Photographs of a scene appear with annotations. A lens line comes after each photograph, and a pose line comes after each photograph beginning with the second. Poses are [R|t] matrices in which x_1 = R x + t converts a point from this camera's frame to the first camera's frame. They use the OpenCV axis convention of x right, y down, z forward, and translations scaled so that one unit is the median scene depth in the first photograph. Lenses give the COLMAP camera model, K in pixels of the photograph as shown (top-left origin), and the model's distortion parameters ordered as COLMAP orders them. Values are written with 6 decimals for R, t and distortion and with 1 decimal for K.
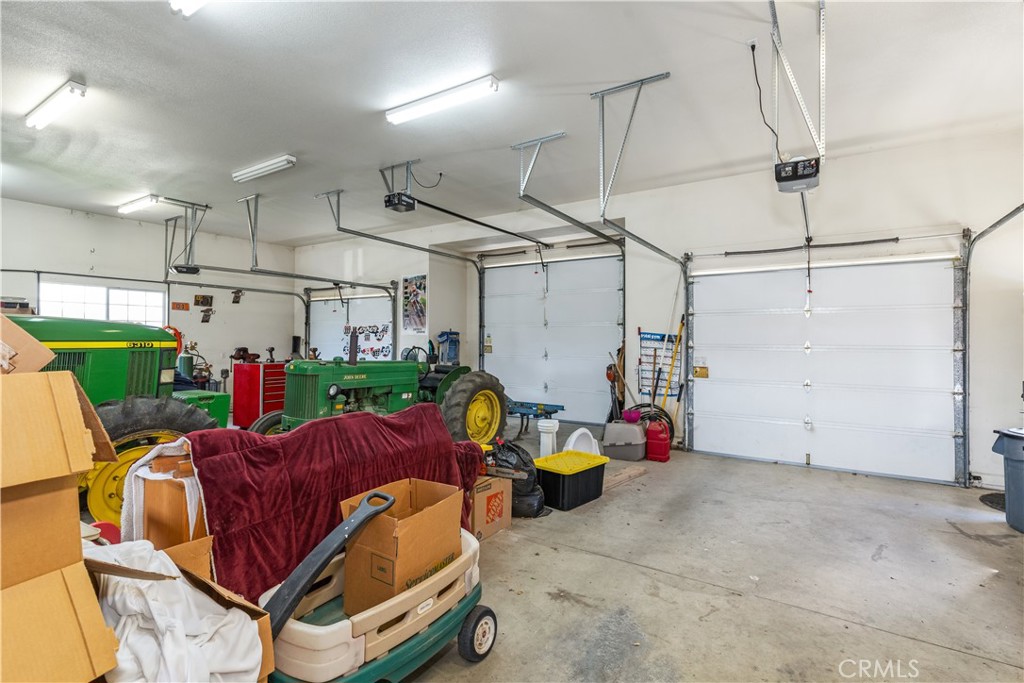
lens RADIAL K [[458.0, 0, 512.0], [0, 458.0, 341.5], [0, 0, 1]] dist [0.000224, -0.000218]
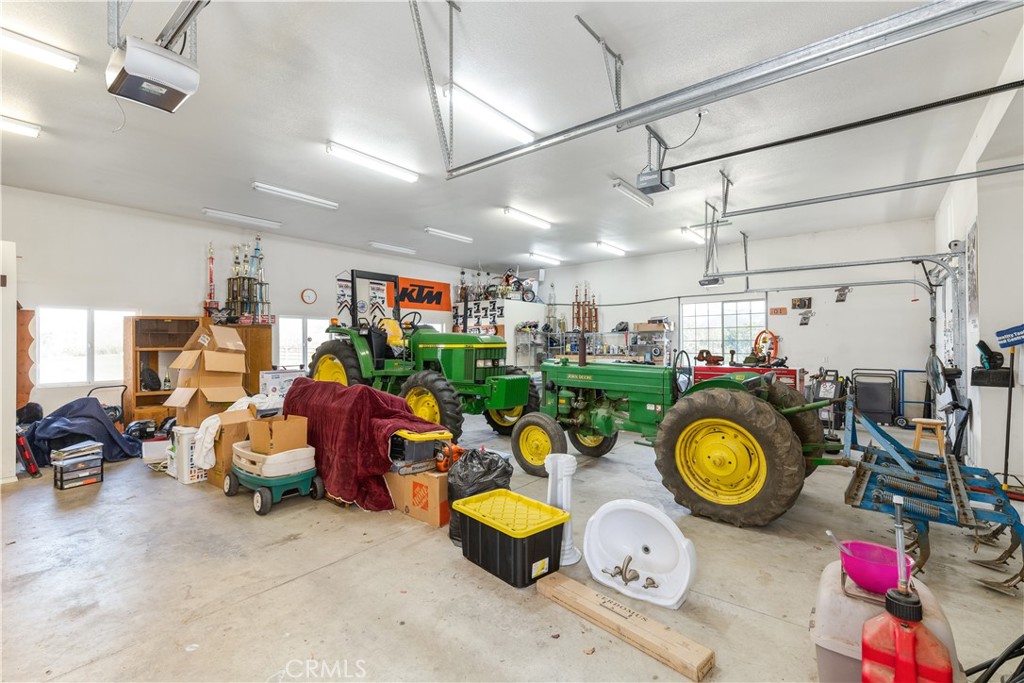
lens RADIAL K [[458.0, 0, 512.0], [0, 458.0, 341.5], [0, 0, 1]] dist [0.000224, -0.000218]
pose [[-0.074942, -0.009449, -0.997143, 0.715712], [-0.000797, 0.999955, -0.009416, 0.005339], [0.997188, 0.000089, -0.074946, 0.904845]]
